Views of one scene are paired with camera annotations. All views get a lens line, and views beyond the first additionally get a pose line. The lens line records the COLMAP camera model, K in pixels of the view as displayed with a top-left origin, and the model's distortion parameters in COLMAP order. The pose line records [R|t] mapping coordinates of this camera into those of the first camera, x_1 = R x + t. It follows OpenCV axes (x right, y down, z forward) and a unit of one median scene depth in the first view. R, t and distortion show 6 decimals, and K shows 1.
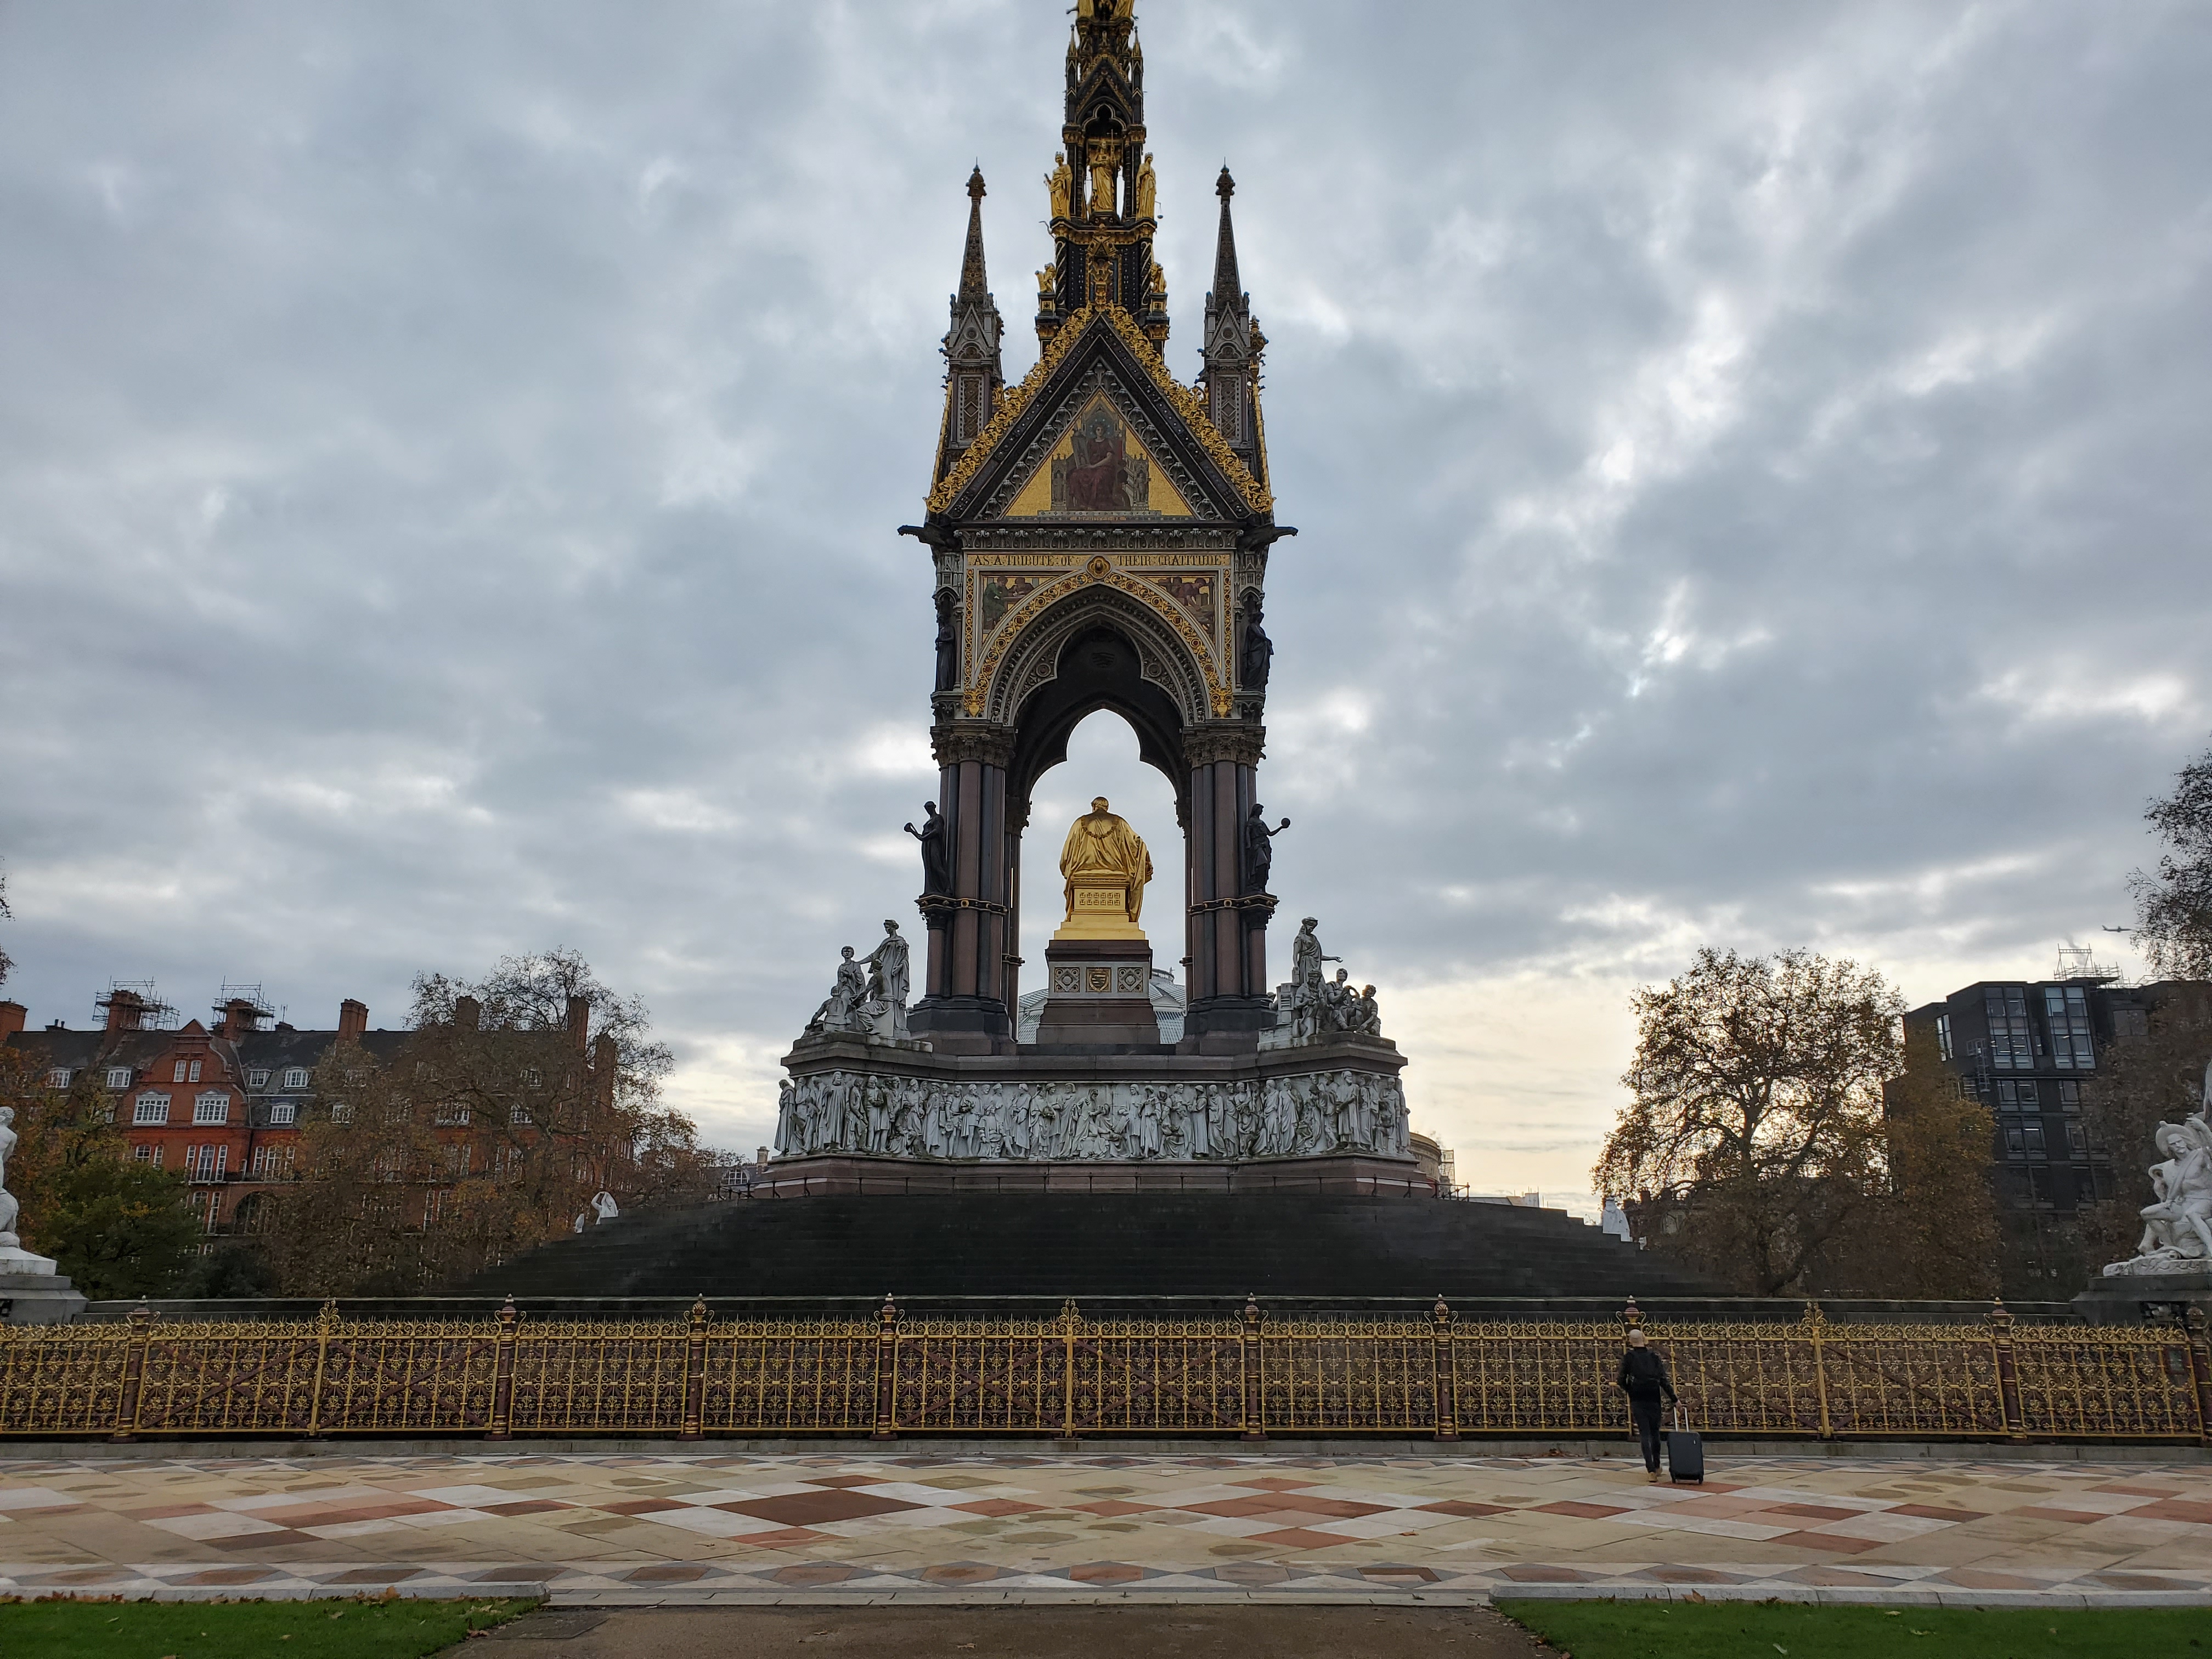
lens RADIAL K [[1707.1, 0, 1139.5], [0, 1707.1, 840.6], [0, 0, 1]] dist [0.073061, -0.062592]
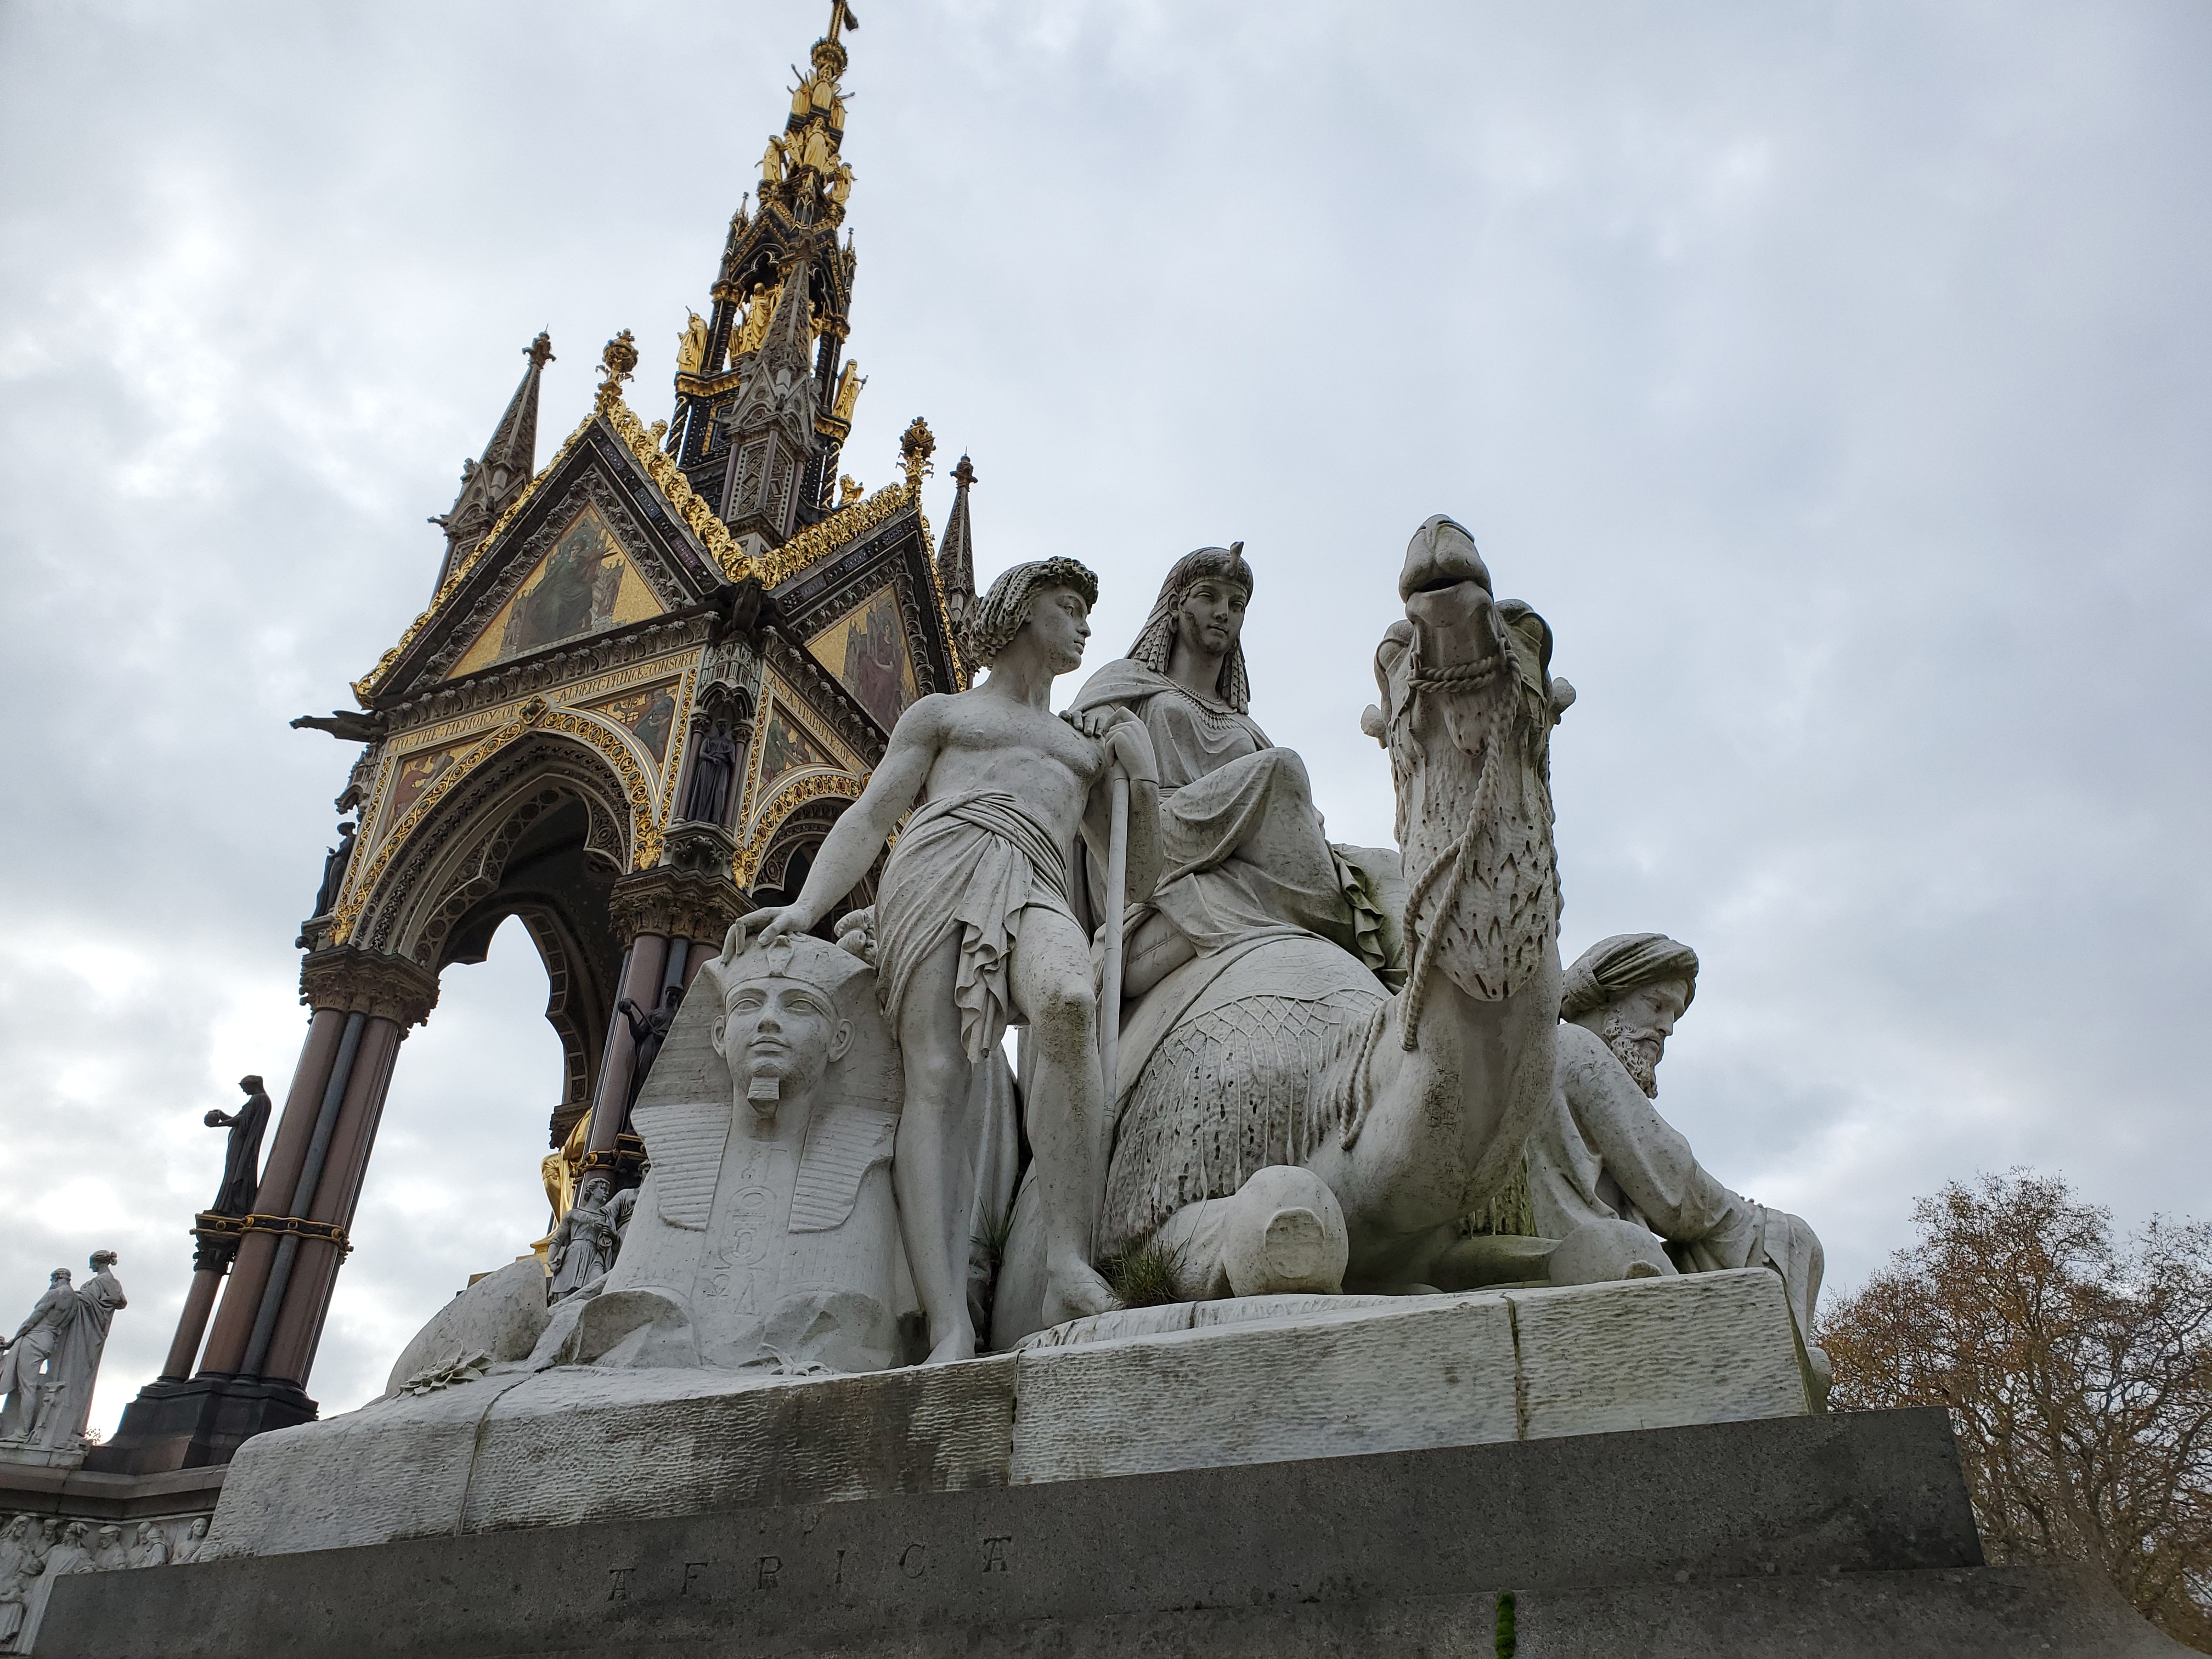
lens RADIAL K [[1707.1, 0, 1114.5], [0, 1707.1, 846.5], [0, 0, 1]] dist [0.073061, -0.062592]
pose [[0.913406, -0.210609, -0.348330, 0.416478], [0.090299, 0.939260, -0.331114, 0.140607], [0.396908, 0.270987, 0.876944, 0.506688]]
